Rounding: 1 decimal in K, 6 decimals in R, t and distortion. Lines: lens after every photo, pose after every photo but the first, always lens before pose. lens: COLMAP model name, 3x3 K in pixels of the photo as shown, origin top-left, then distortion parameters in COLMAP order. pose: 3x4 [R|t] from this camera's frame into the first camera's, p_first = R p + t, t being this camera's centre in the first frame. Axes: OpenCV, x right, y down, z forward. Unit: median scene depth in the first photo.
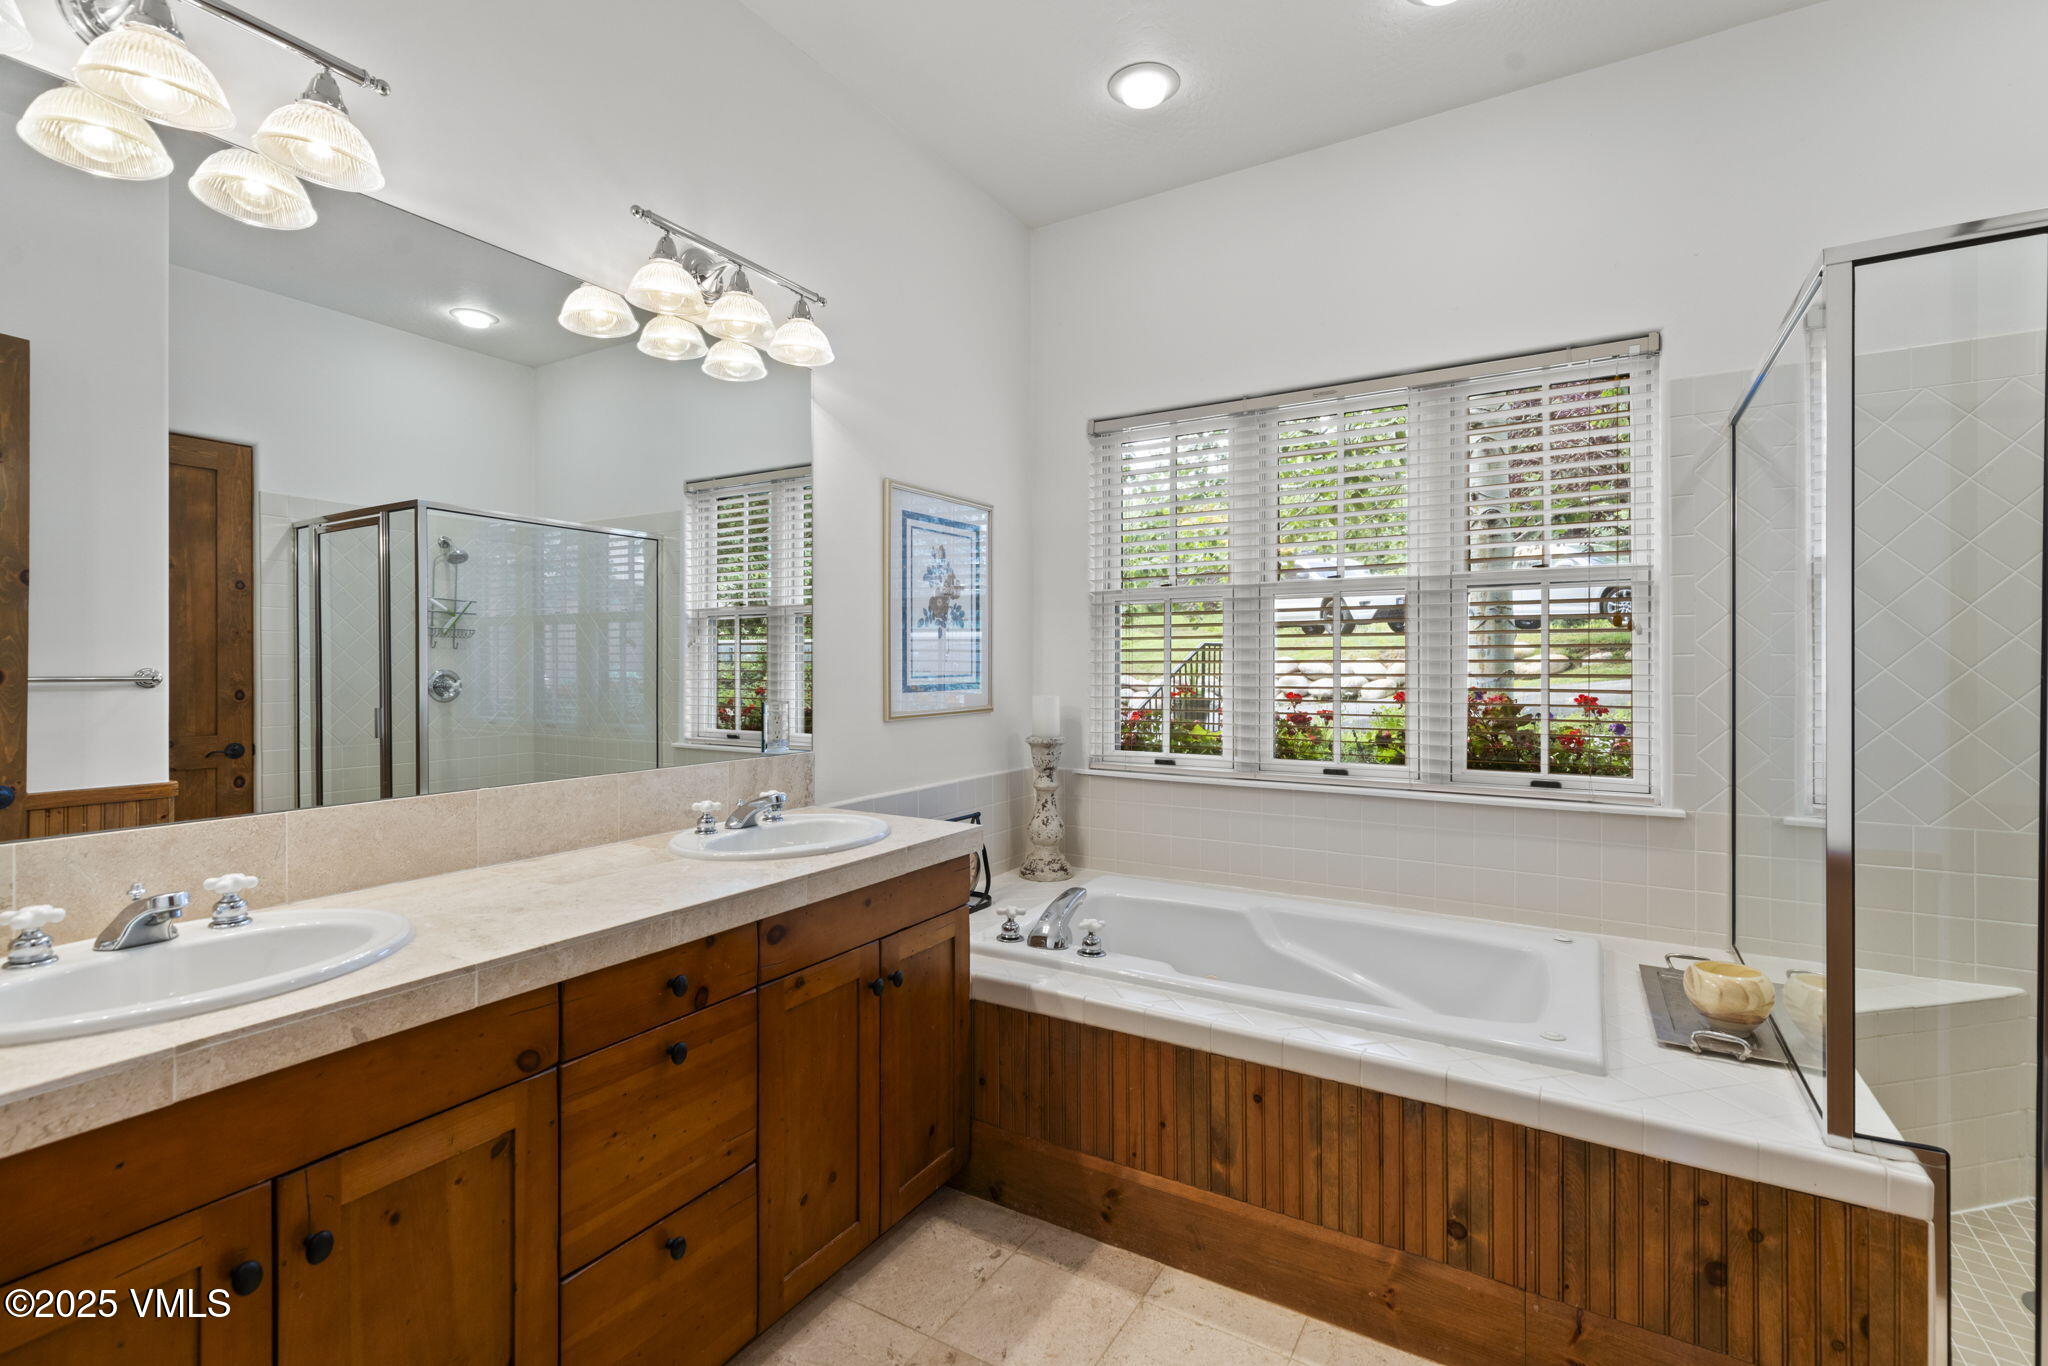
lens RADIAL K [[921.9, 0, 1030.7], [0, 921.9, 673.5], [0, 0, 1]] dist [0.009116, -0.000359]
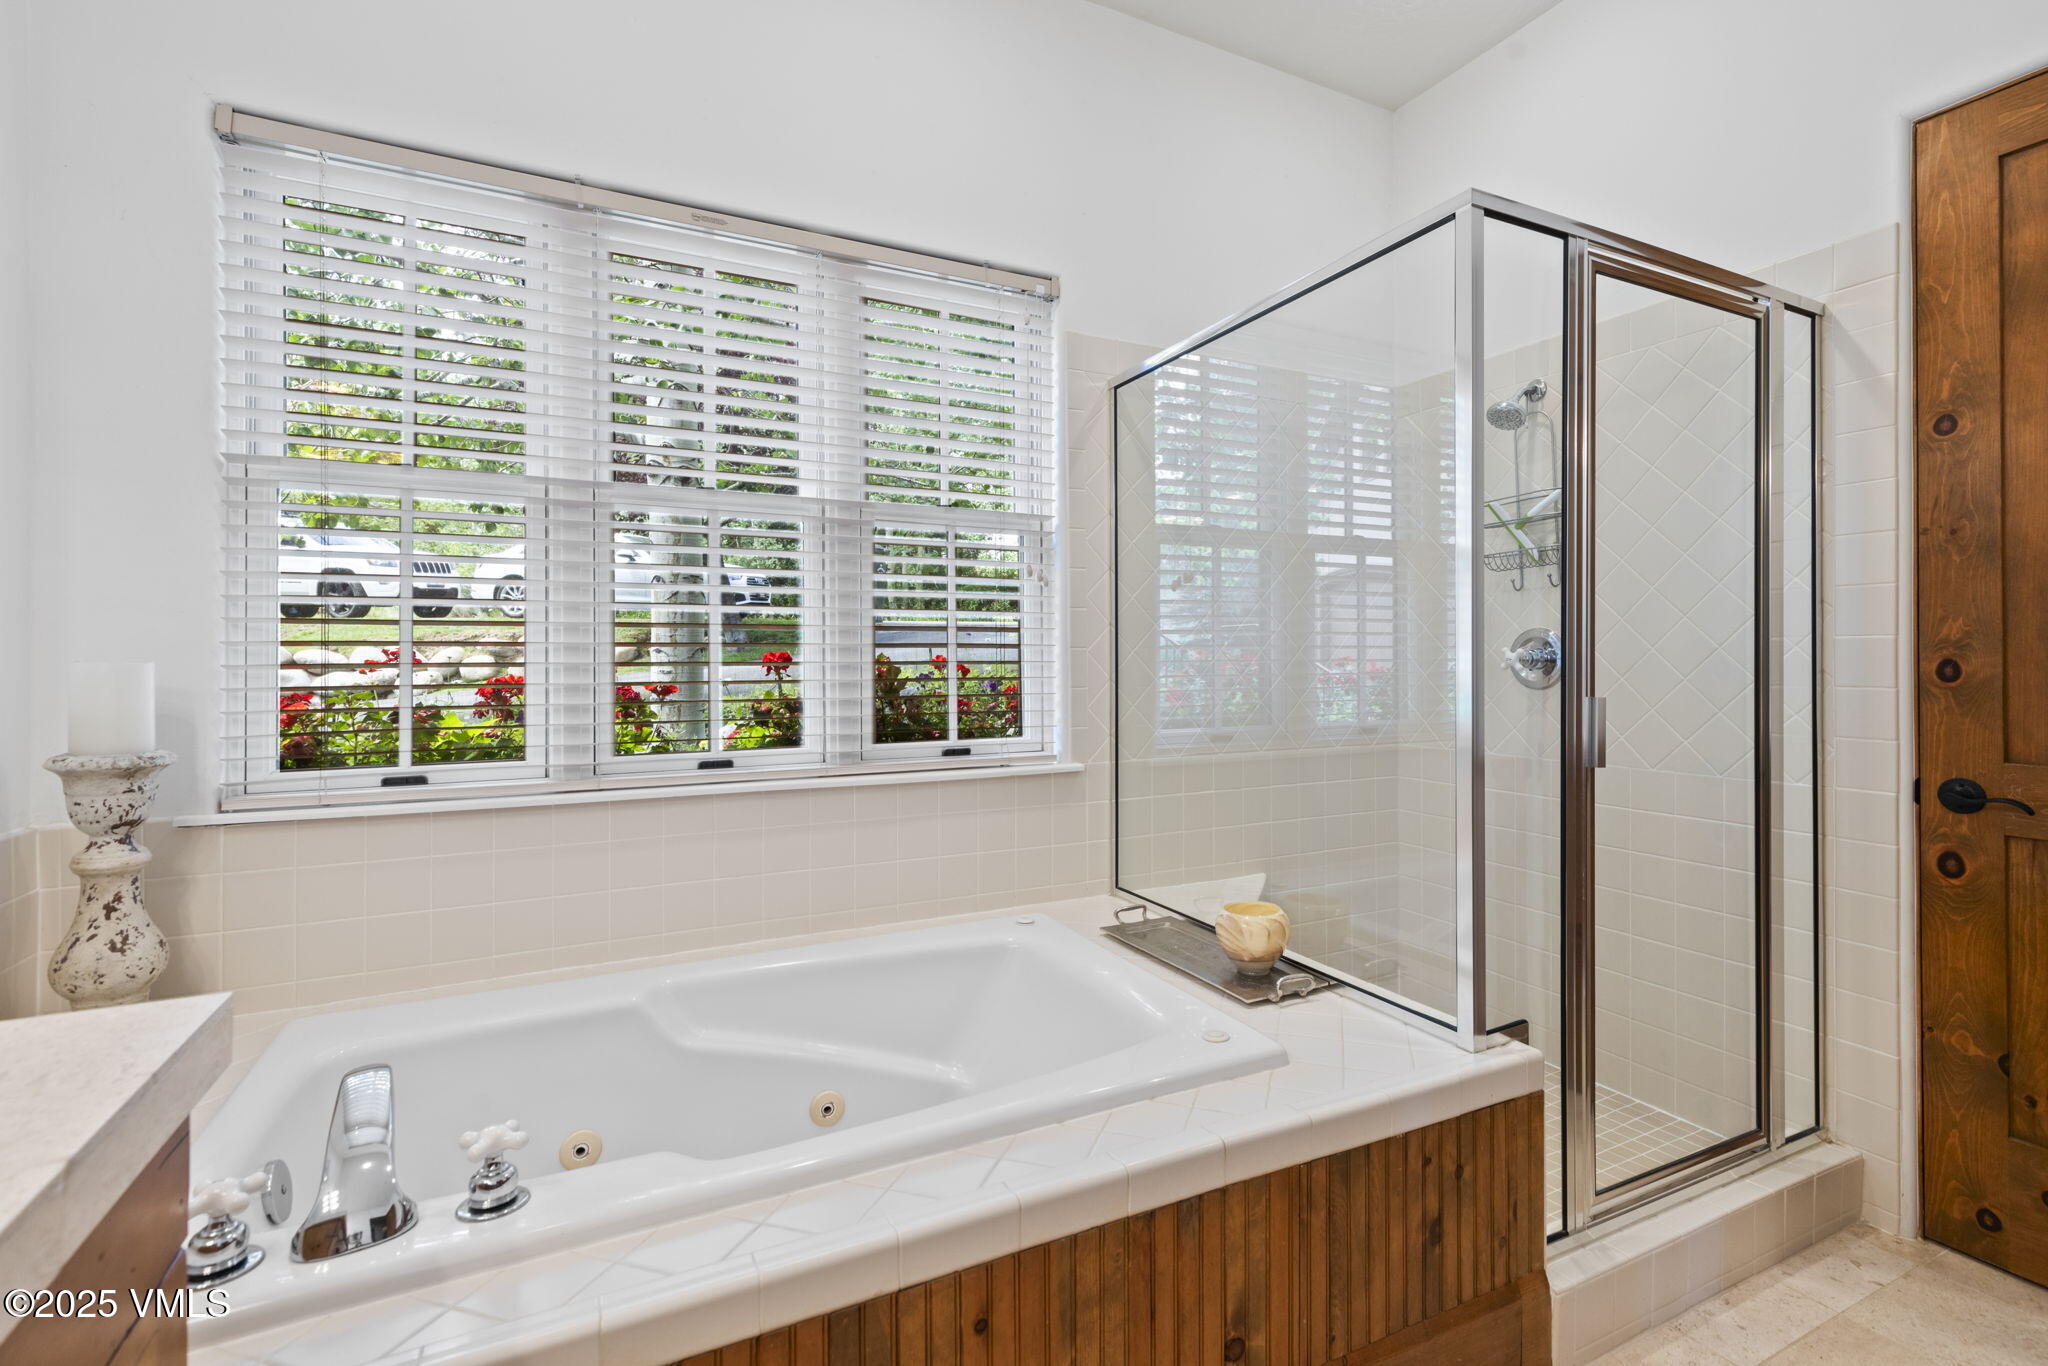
lens RADIAL K [[921.9, 0, 1018.4], [0, 921.9, 663.2], [0, 0, 1]] dist [0.009116, -0.000359]
pose [[0.536444, -0.002292, 0.843933, -0.174171], [0.011801, 0.999919, -0.004786, 0.044088], [-0.843853, 0.012527, 0.536428, 0.528759]]
